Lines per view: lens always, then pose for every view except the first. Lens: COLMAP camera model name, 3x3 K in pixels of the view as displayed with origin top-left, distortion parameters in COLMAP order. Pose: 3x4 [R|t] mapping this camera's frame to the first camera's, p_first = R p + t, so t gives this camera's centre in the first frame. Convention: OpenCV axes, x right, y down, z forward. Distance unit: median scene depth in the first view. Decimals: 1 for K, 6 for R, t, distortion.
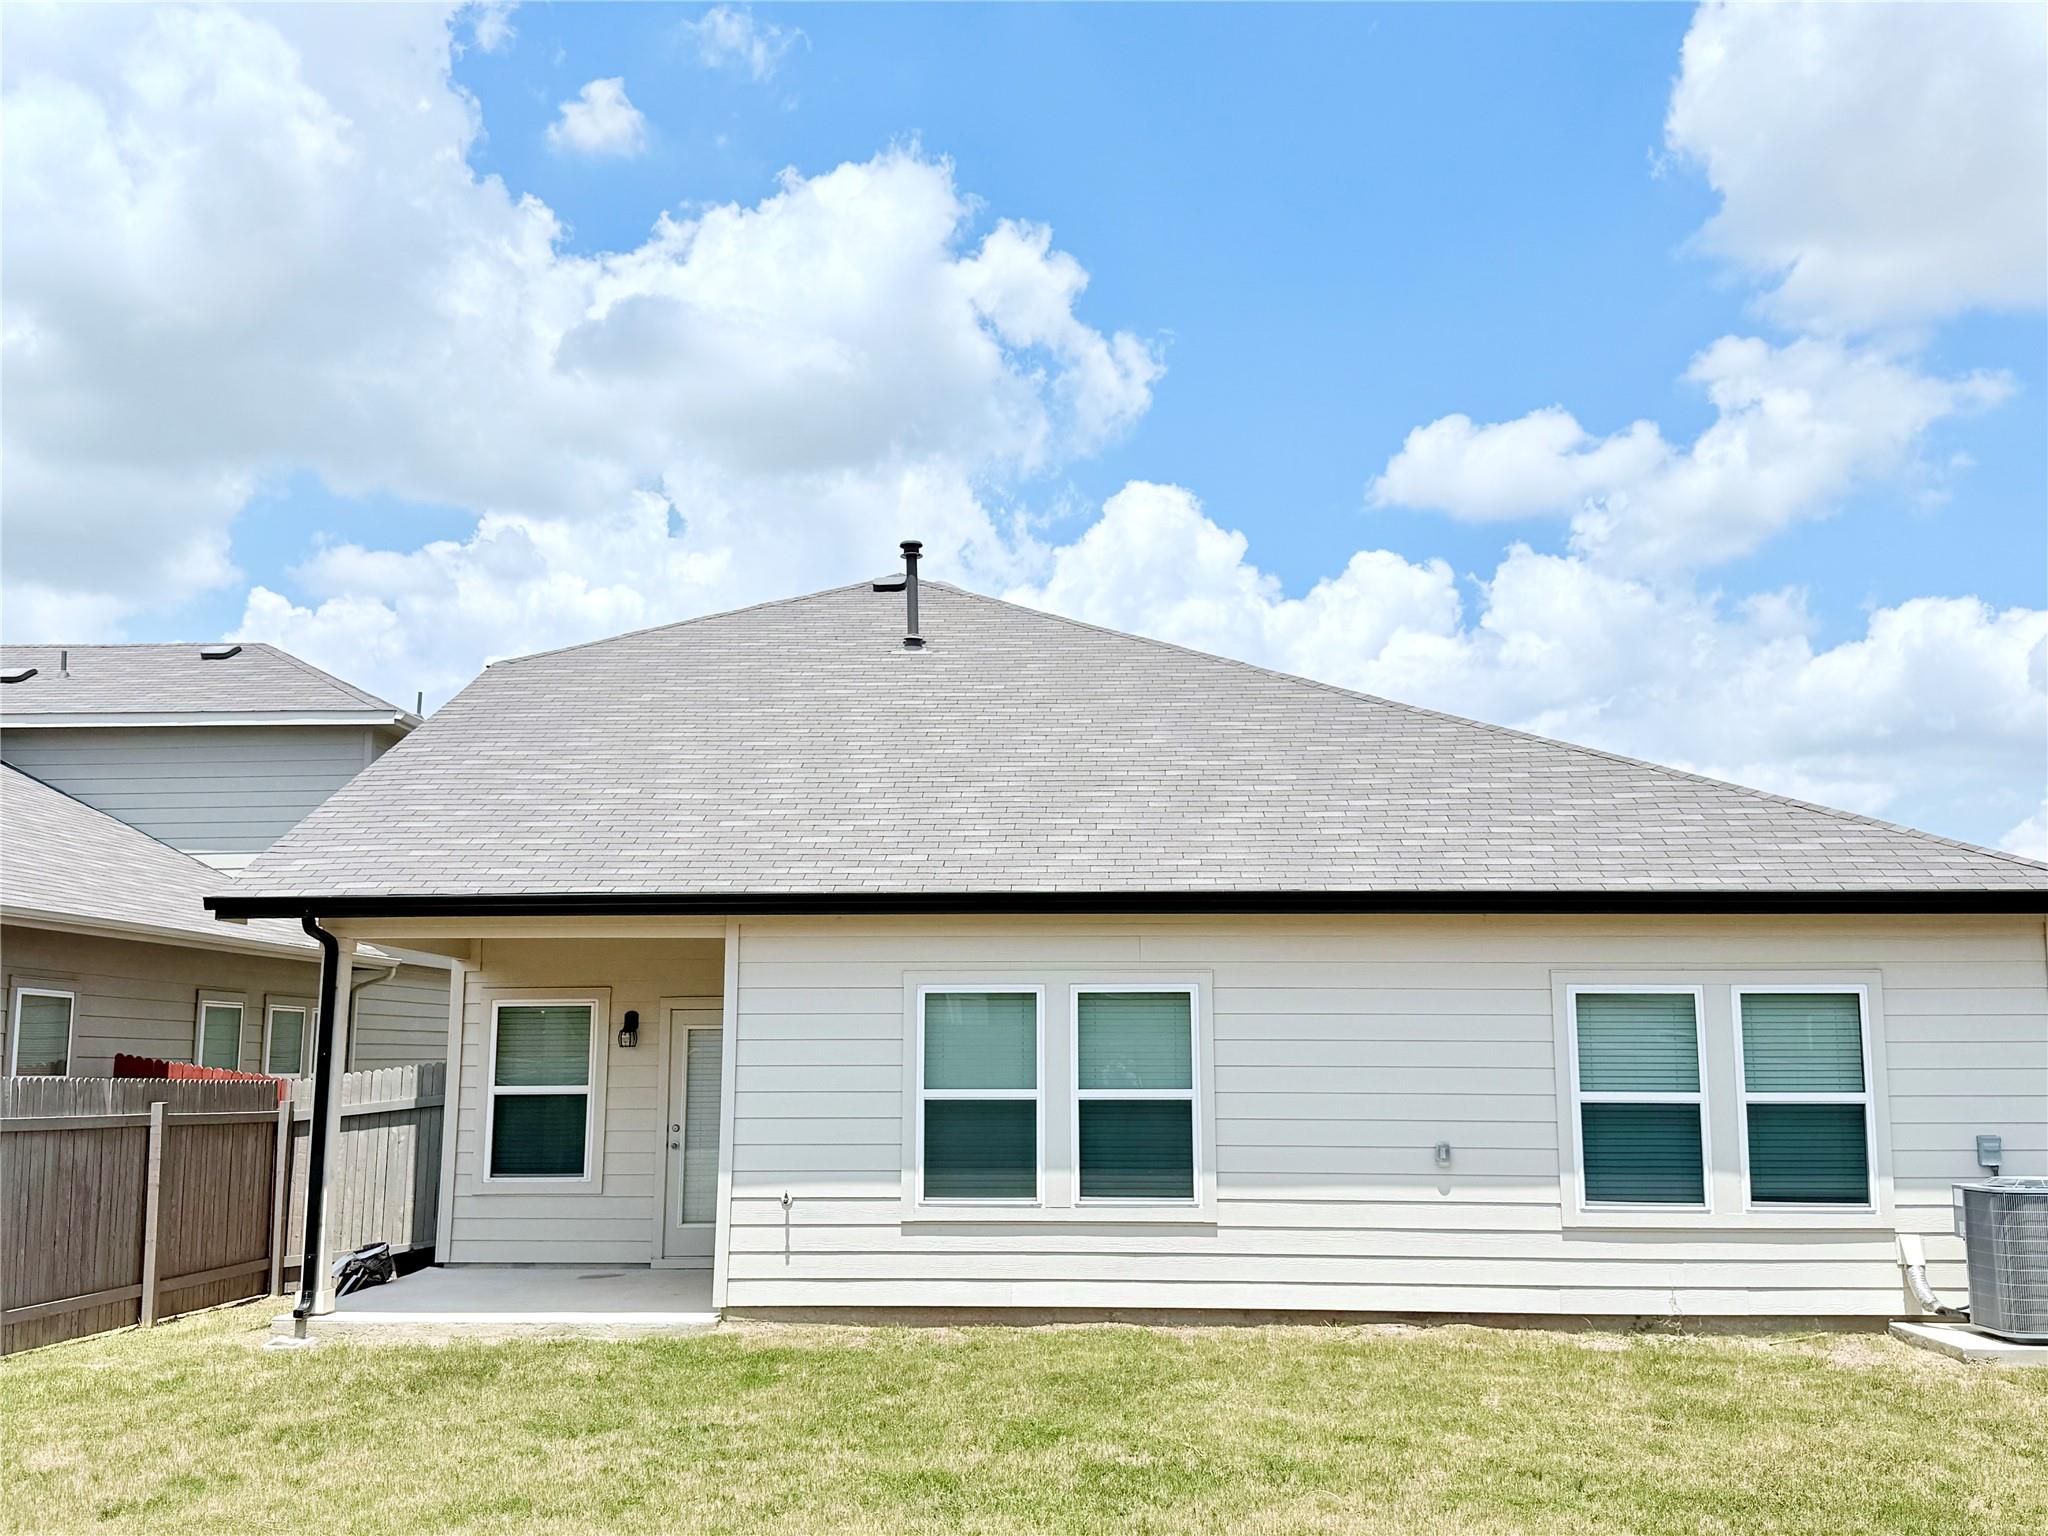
lens RADIAL K [[1968.0, 0, 1020.2], [0, 1968.0, 774.3], [0, 0, 1]] dist [0.090853, 0.000000]
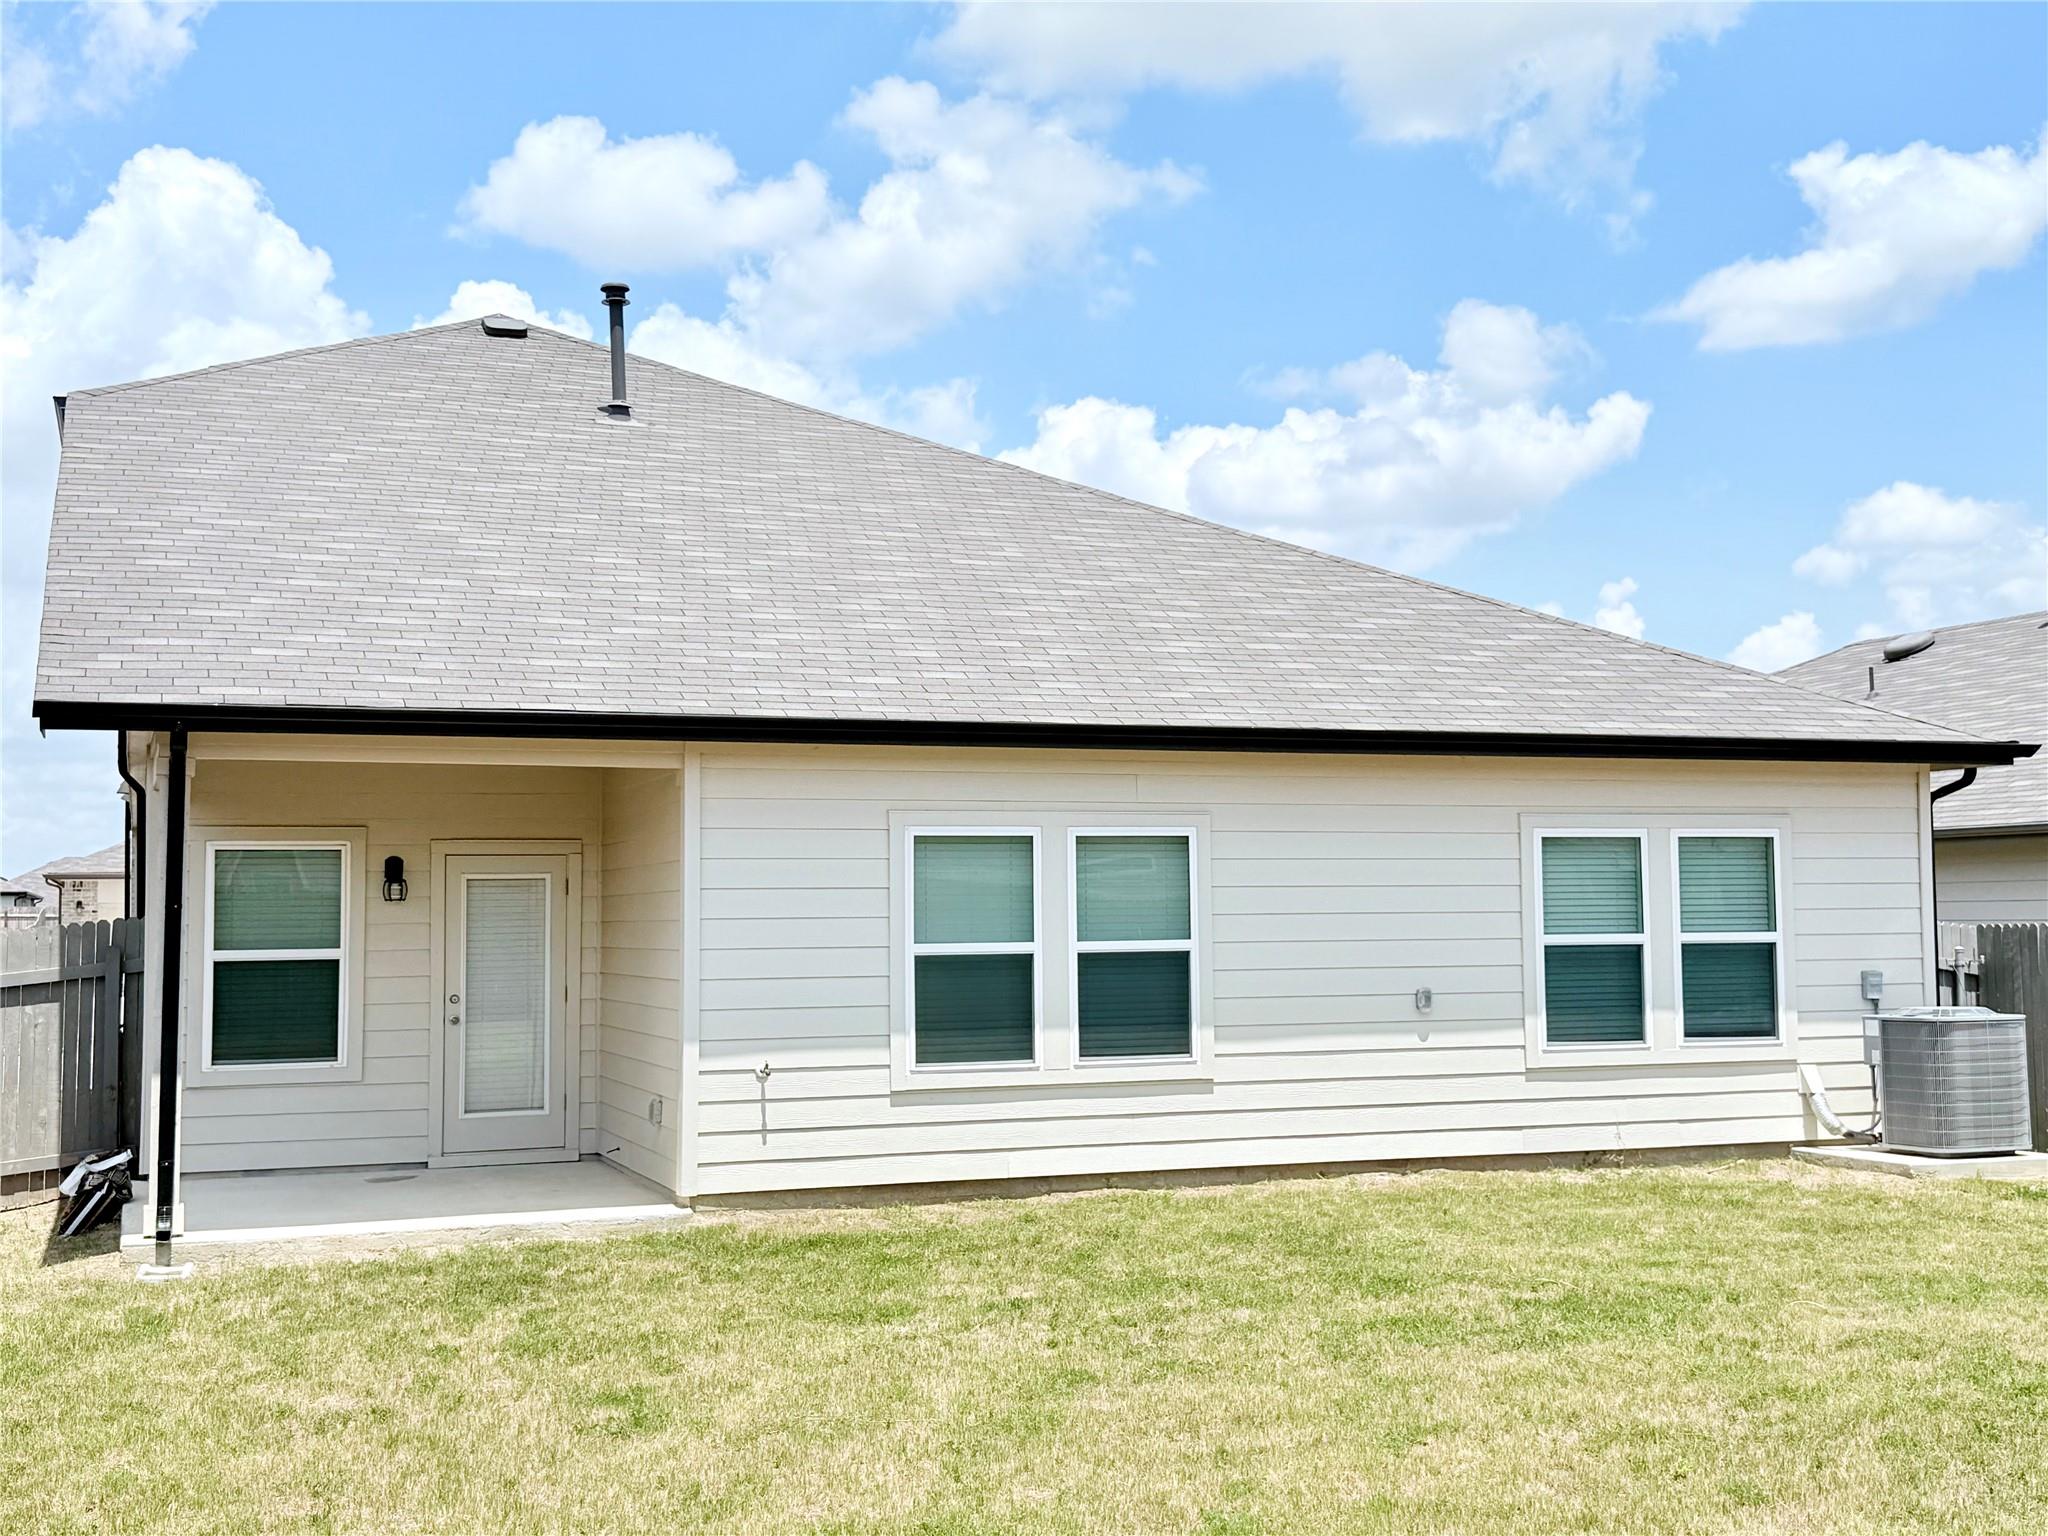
lens RADIAL K [[2368.0, 0, 1027.3], [0, 2368.0, 784.5], [0, 0, 1]] dist [0.170014, 0.000000]
pose [[0.918700, 0.012627, 0.394754, -0.424038], [-0.047576, 0.995749, 0.078872, 0.002222], [-0.392080, -0.091241, 0.915395, 0.012236]]
